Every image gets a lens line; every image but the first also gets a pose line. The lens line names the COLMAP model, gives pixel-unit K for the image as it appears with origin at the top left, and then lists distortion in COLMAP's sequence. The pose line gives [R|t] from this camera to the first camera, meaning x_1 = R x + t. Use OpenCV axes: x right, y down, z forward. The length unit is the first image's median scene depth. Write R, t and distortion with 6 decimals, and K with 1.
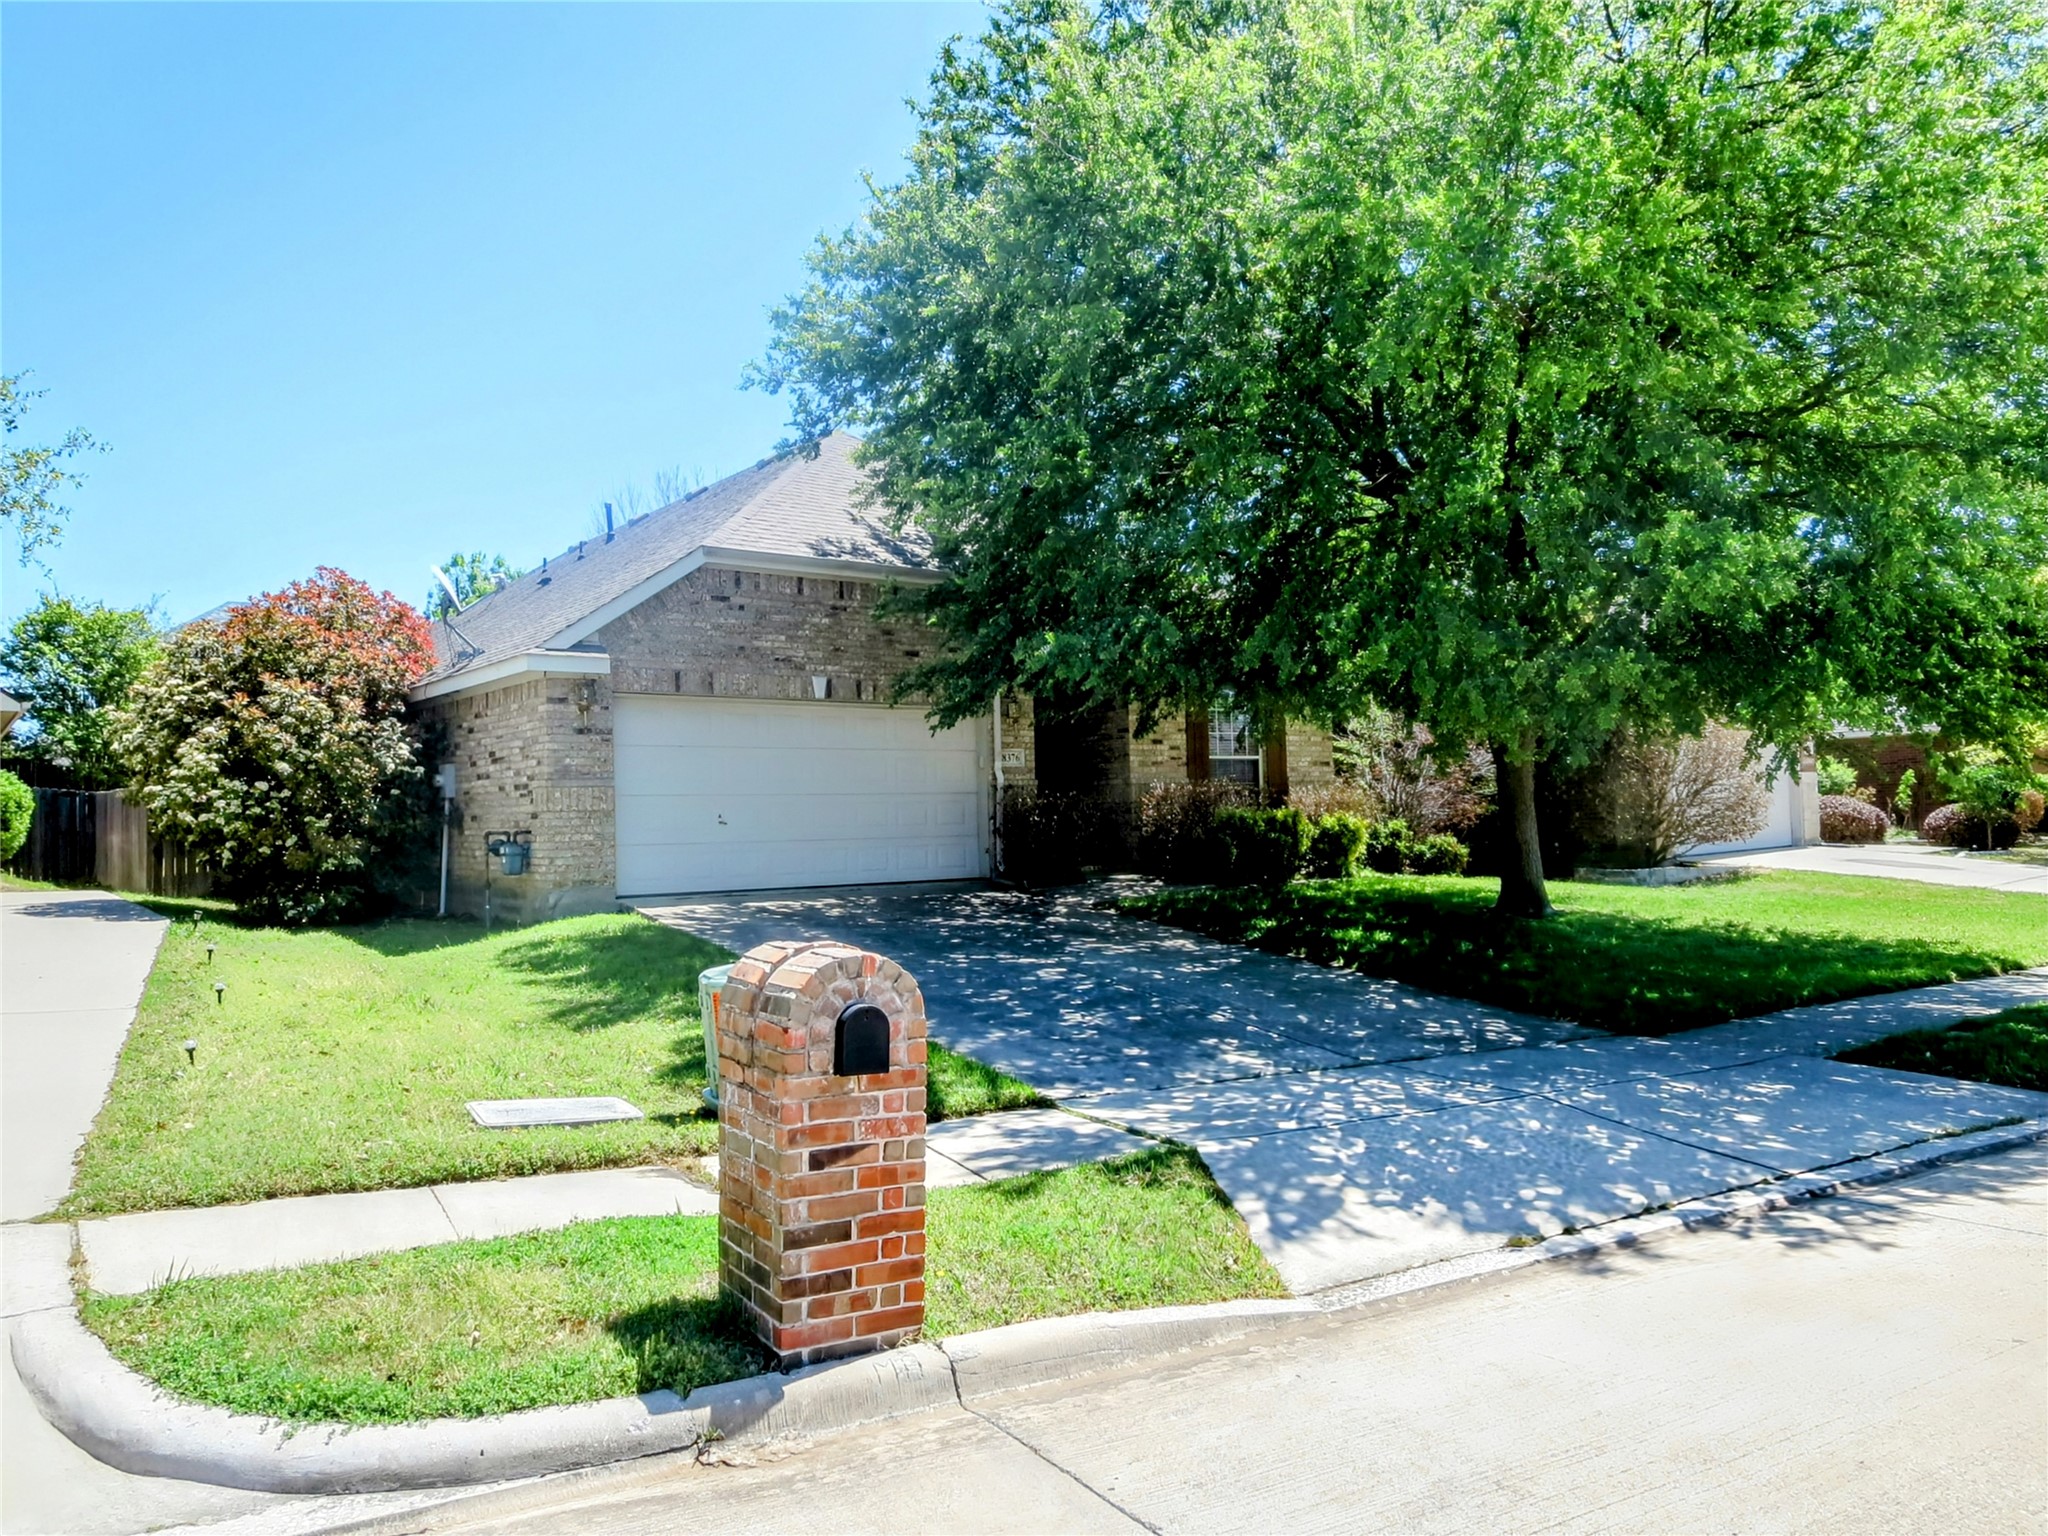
lens RADIAL K [[1426.7, 0, 1012.3], [0, 1426.7, 757.5], [0, 0, 1]] dist [-0.047881, 0.034186]
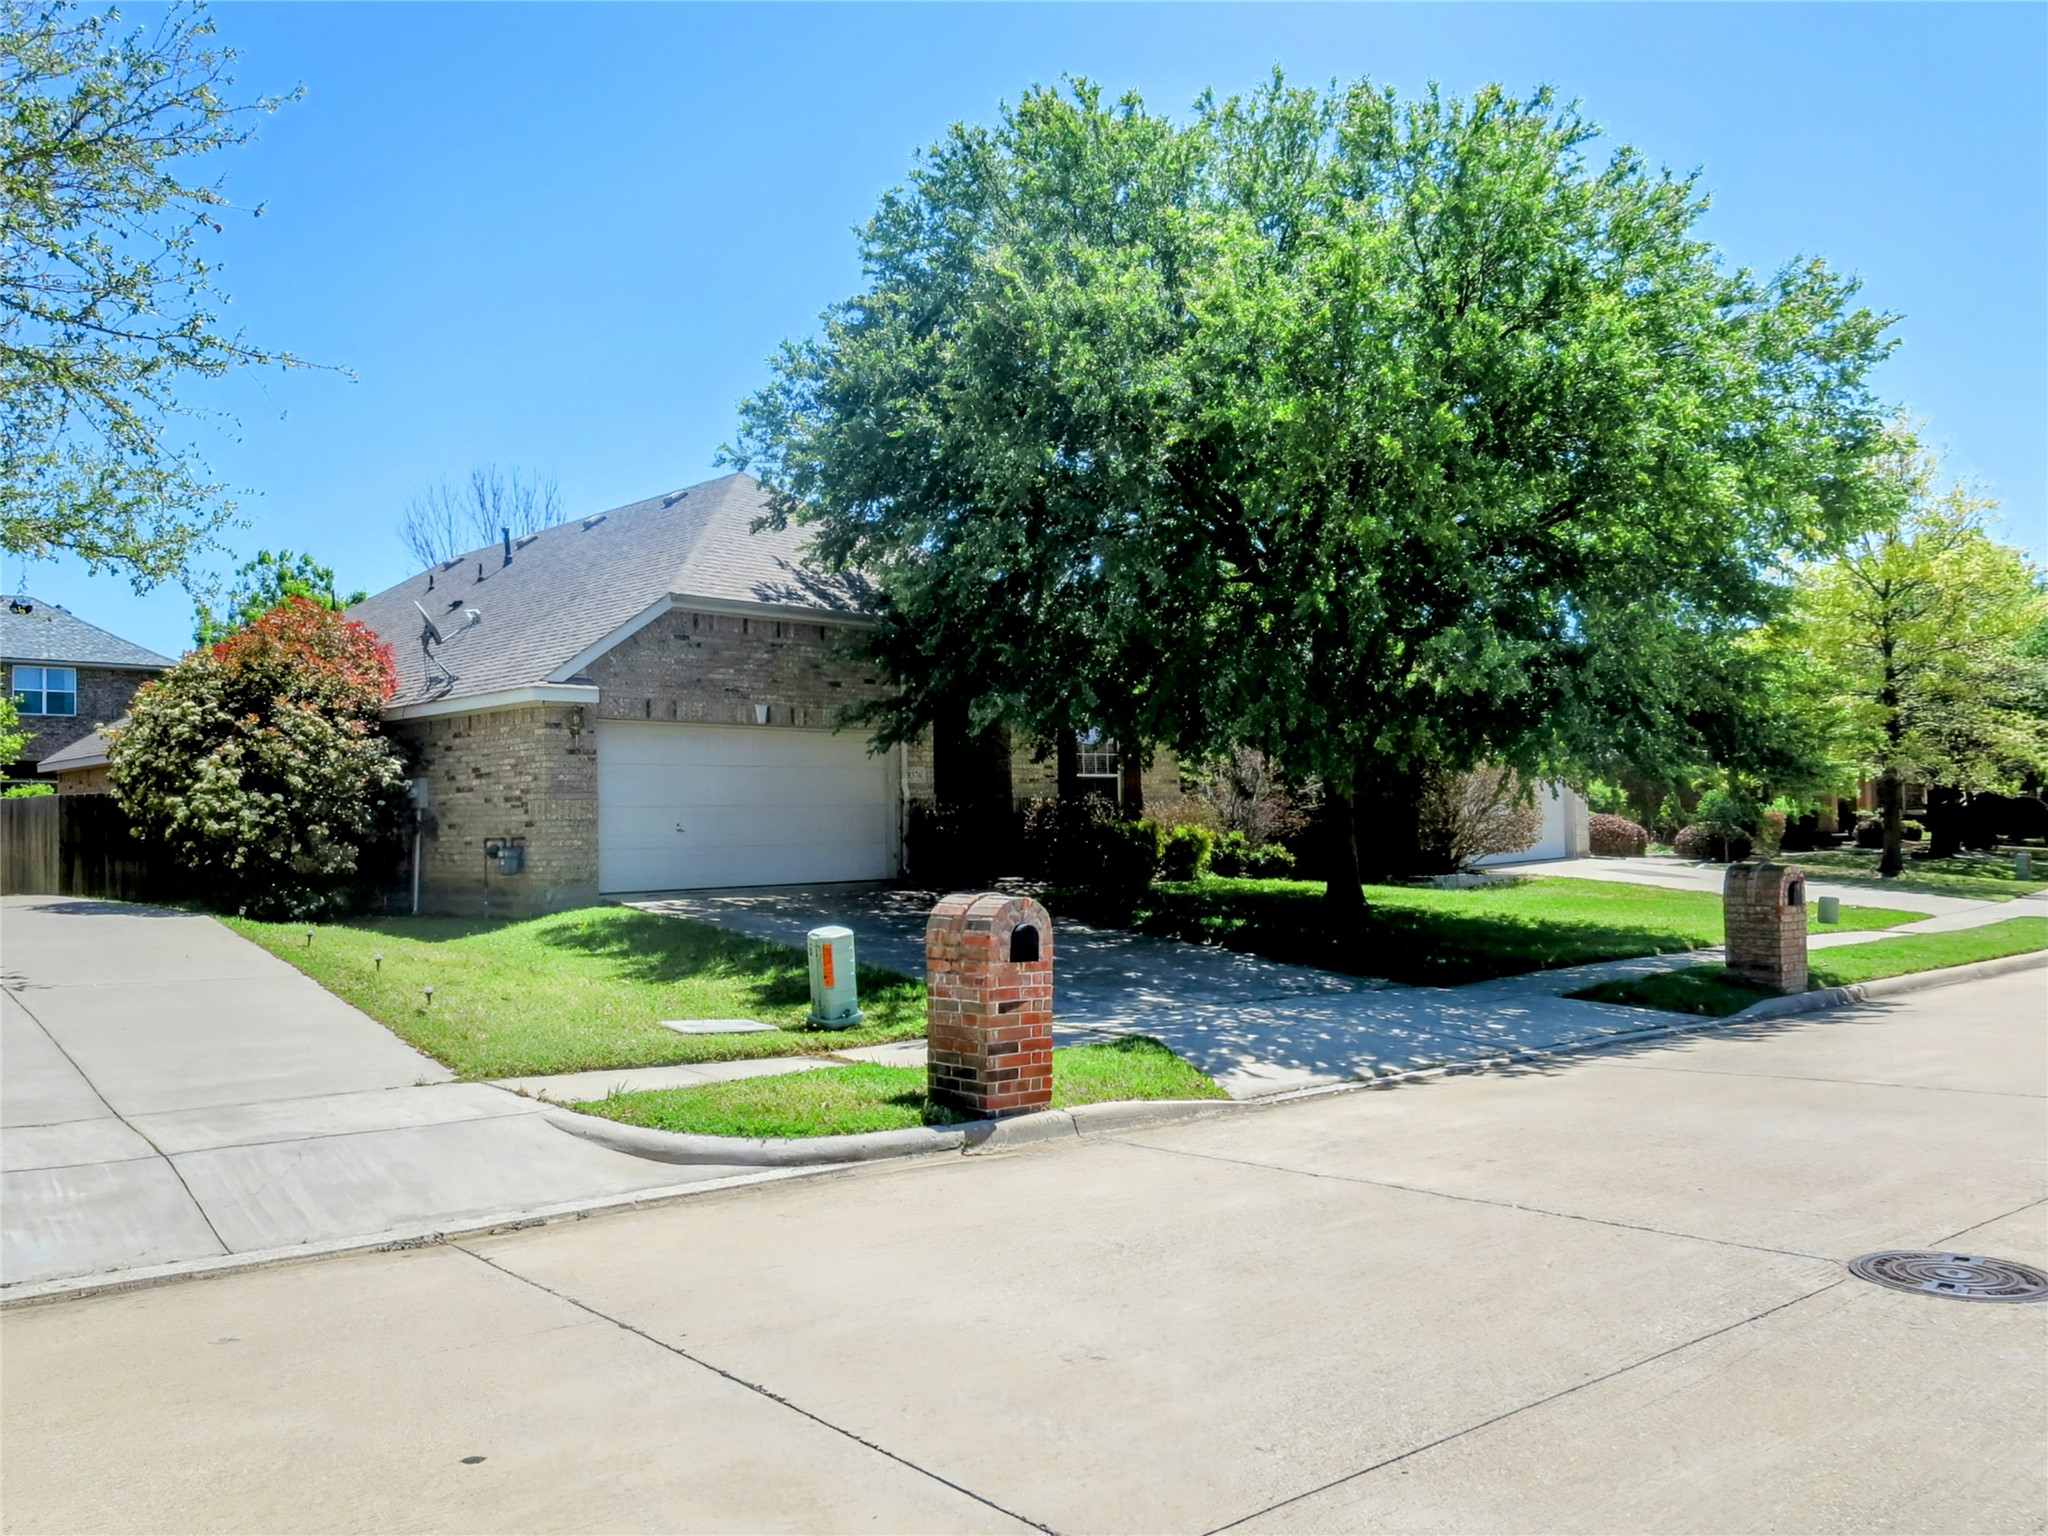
lens RADIAL K [[1586.0, 0, 1038.3], [0, 1586.0, 796.6], [0, 0, 1]] dist [-0.060573, -0.000908]
pose [[0.986079, 0.006227, 0.166158, -0.131984], [-0.009540, 0.999771, 0.019146, -0.009598], [-0.166001, -0.020464, 0.985913, -0.313252]]
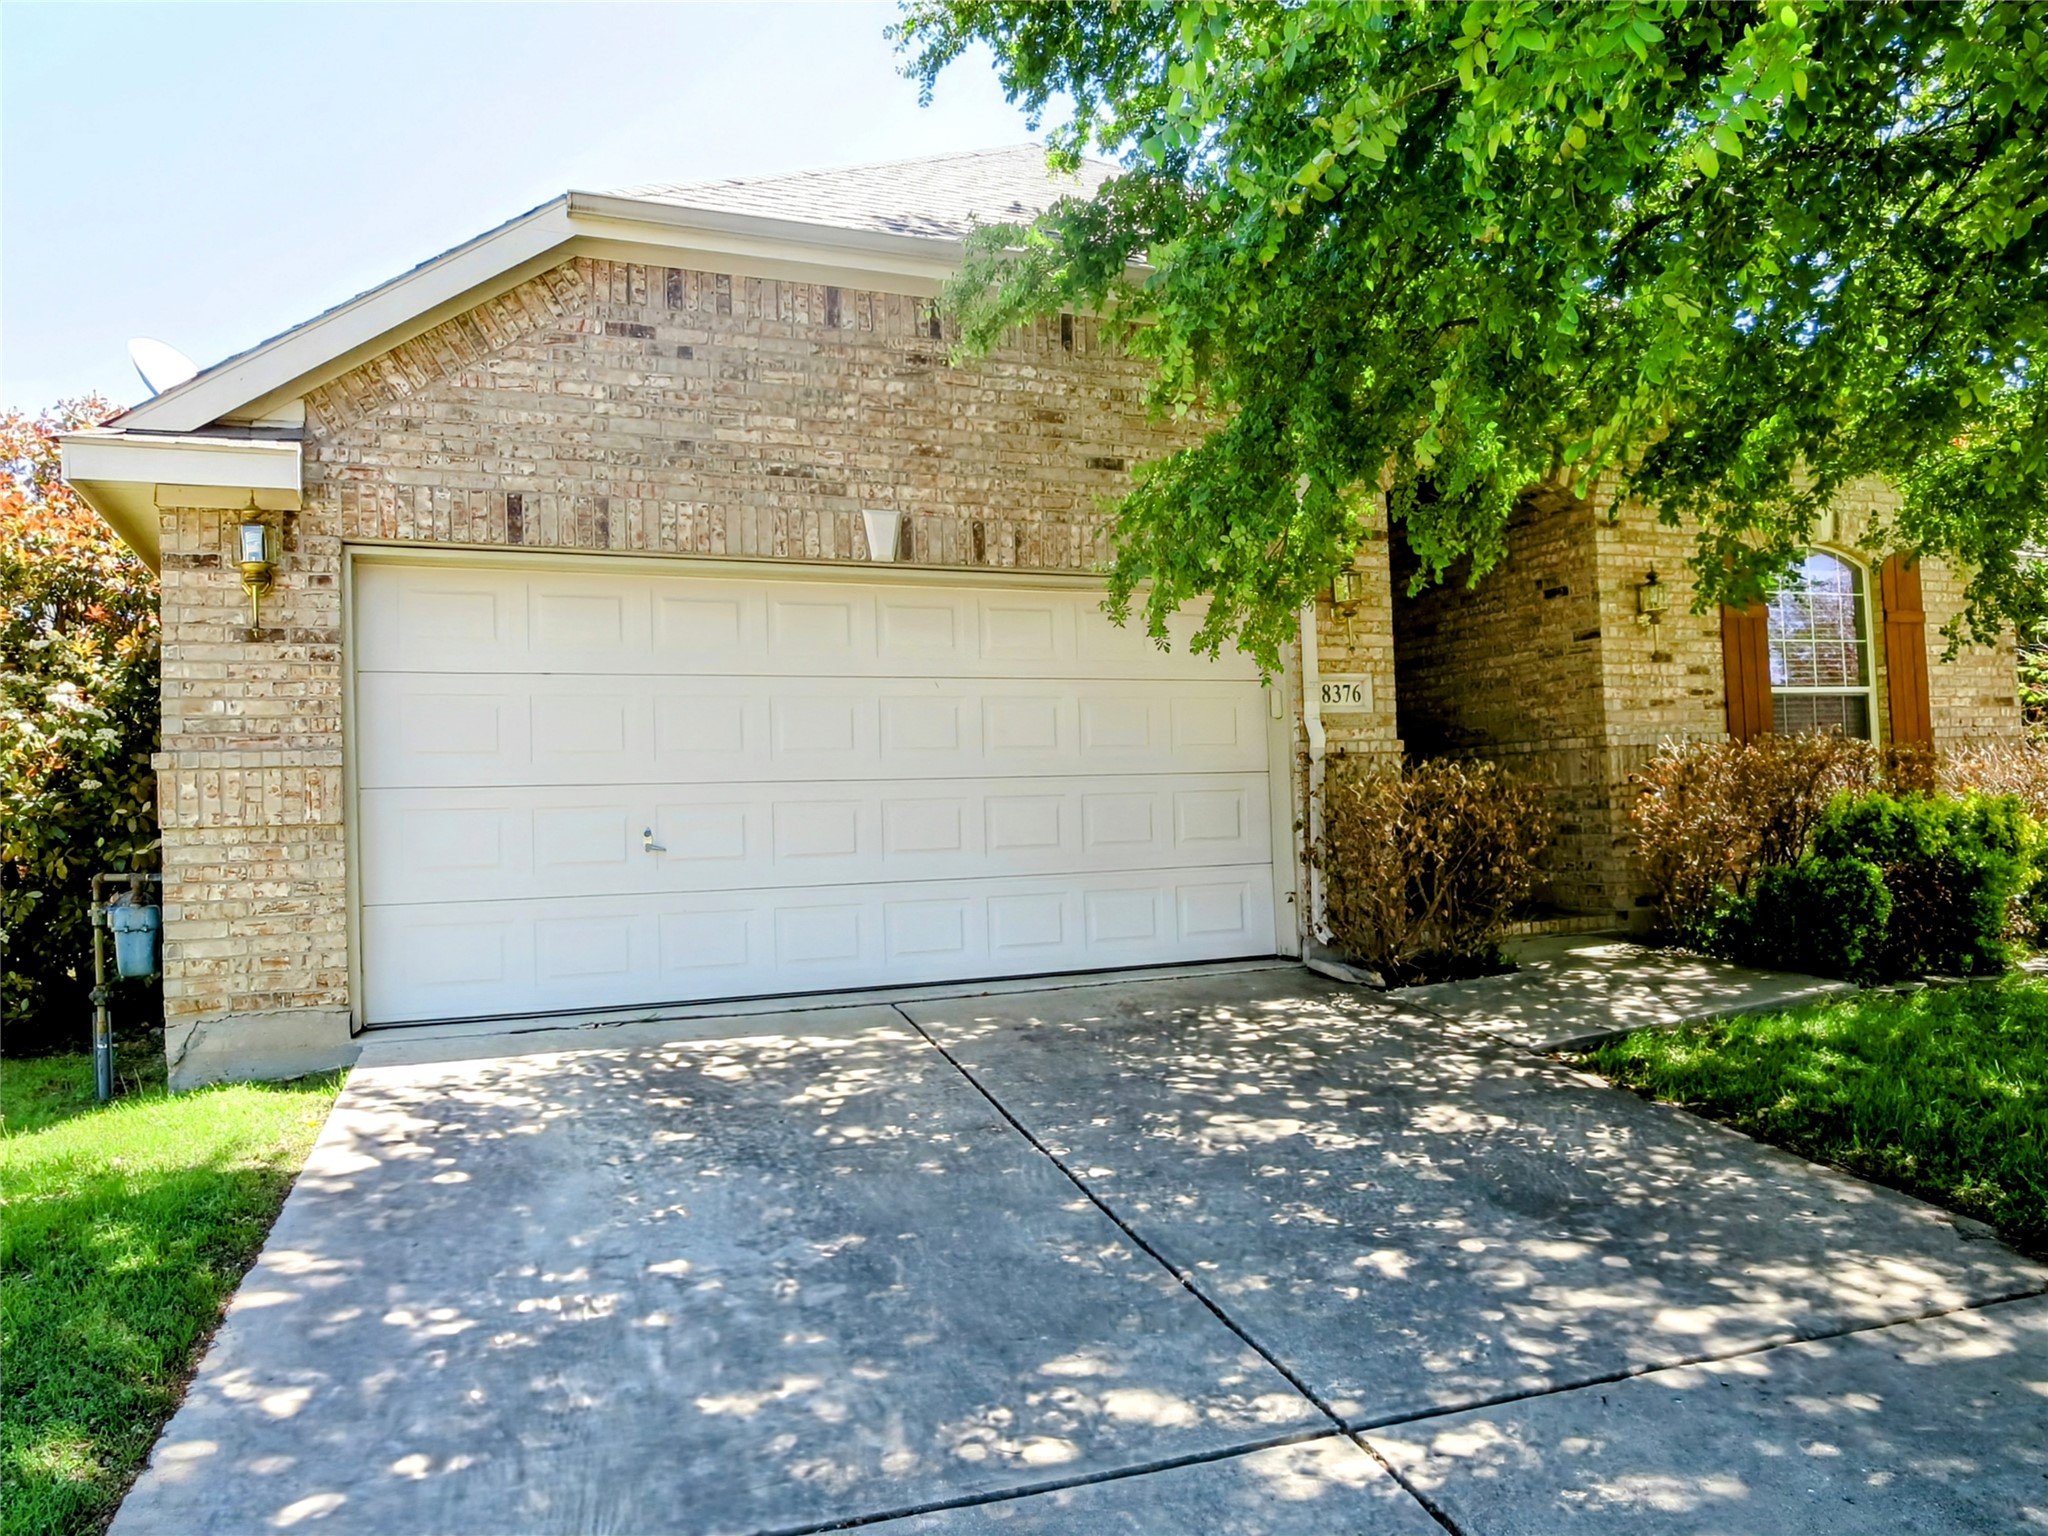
lens RADIAL K [[1426.7, 0, 1012.3], [0, 1426.7, 757.5], [0, 0, 1]] dist [-0.047881, 0.034186]
pose [[0.967413, -0.021286, -0.252309, 0.013395], [0.022932, 0.999731, 0.003588, 0.019288], [0.252165, -0.009257, 0.967640, 0.610547]]
